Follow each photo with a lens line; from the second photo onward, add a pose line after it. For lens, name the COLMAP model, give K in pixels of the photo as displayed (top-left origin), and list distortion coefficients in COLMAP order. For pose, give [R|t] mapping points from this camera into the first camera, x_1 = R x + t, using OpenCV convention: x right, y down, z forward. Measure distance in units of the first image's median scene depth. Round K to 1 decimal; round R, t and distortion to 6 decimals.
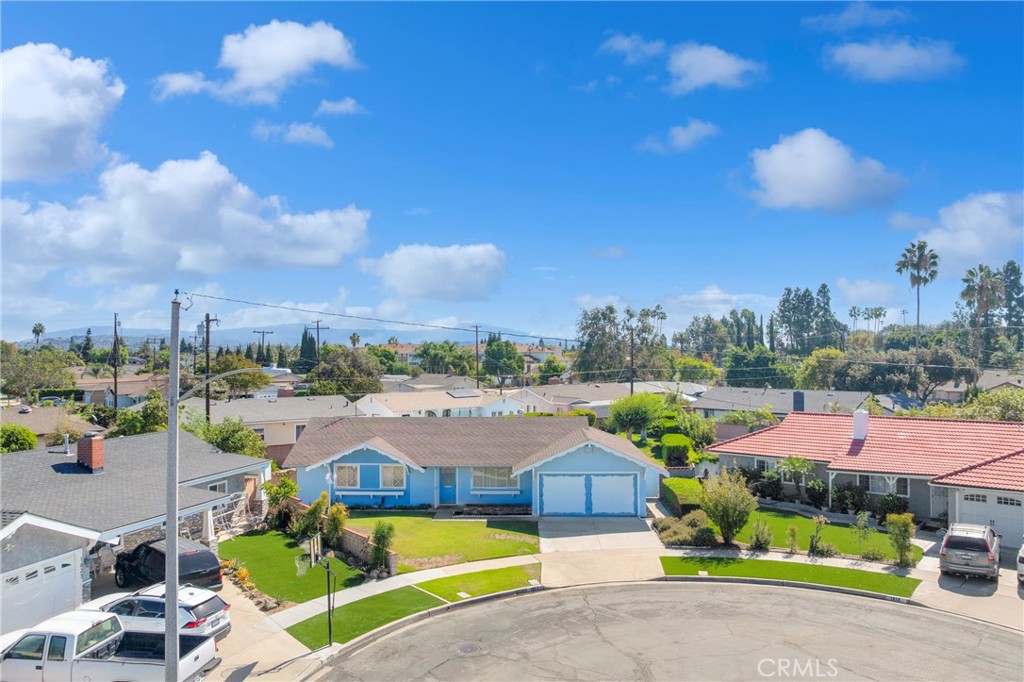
lens RADIAL K [[718.9, 0, 512.0], [0, 718.9, 341.0], [0, 0, 1]] dist [-0.036027, -0.009163]
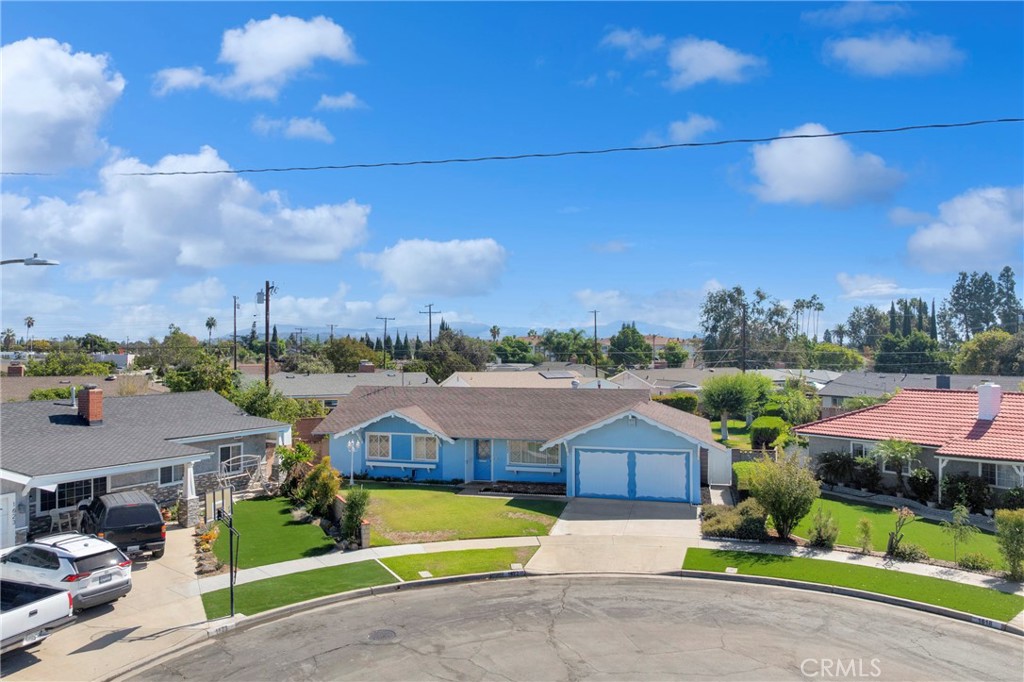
lens RADIAL K [[718.7, 0, 512.0], [0, 718.7, 341.0], [0, 0, 1]] dist [-0.046559, 0.011570]
pose [[0.977035, 0.002426, -0.213064, 0.154363], [-0.001670, 0.999992, 0.003731, 0.053170], [0.213072, -0.003289, 0.977031, 0.137527]]
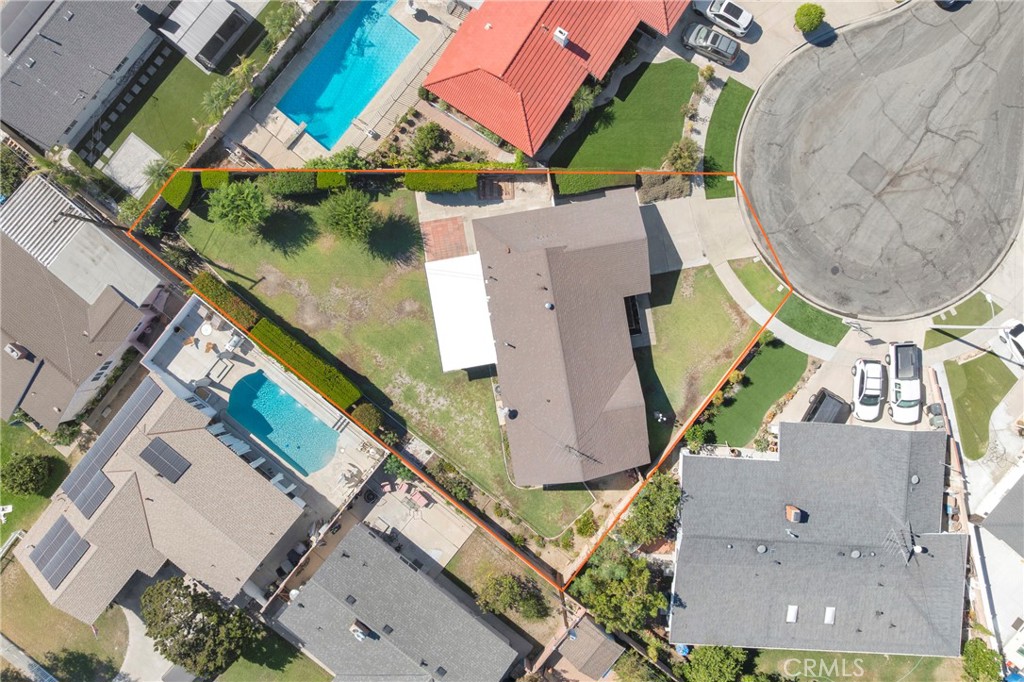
lens RADIAL K [[718.7, 0, 512.0], [0, 718.7, 341.0], [0, 0, 1]] dist [-0.046559, 0.011570]
pose [[-0.203066, -0.979158, -0.003725, -0.036831], [-0.026225, 0.001636, 0.999655, -1.302773], [-0.978814, 0.203094, -0.026011, 1.369926]]
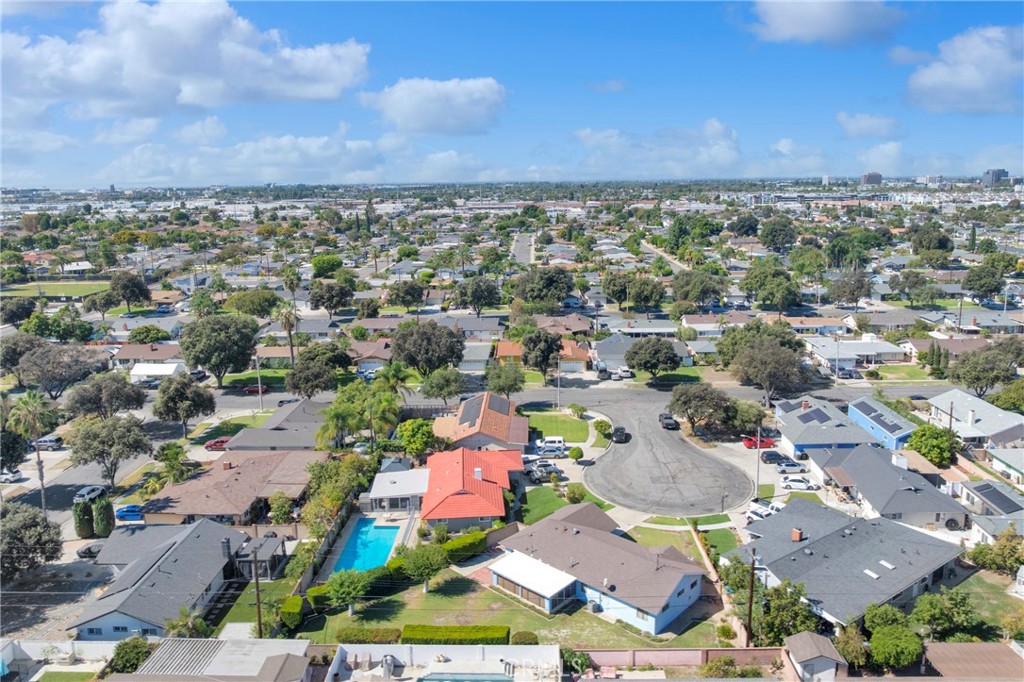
lens RADIAL K [[718.9, 0, 512.0], [0, 718.9, 341.0], [0, 0, 1]] dist [-0.036027, -0.009163]
pose [[-0.756439, -0.131843, 0.640638, -1.115000], [0.007816, 0.977581, 0.210414, -0.865473], [-0.654017, 0.164173, -0.738450, 2.826833]]
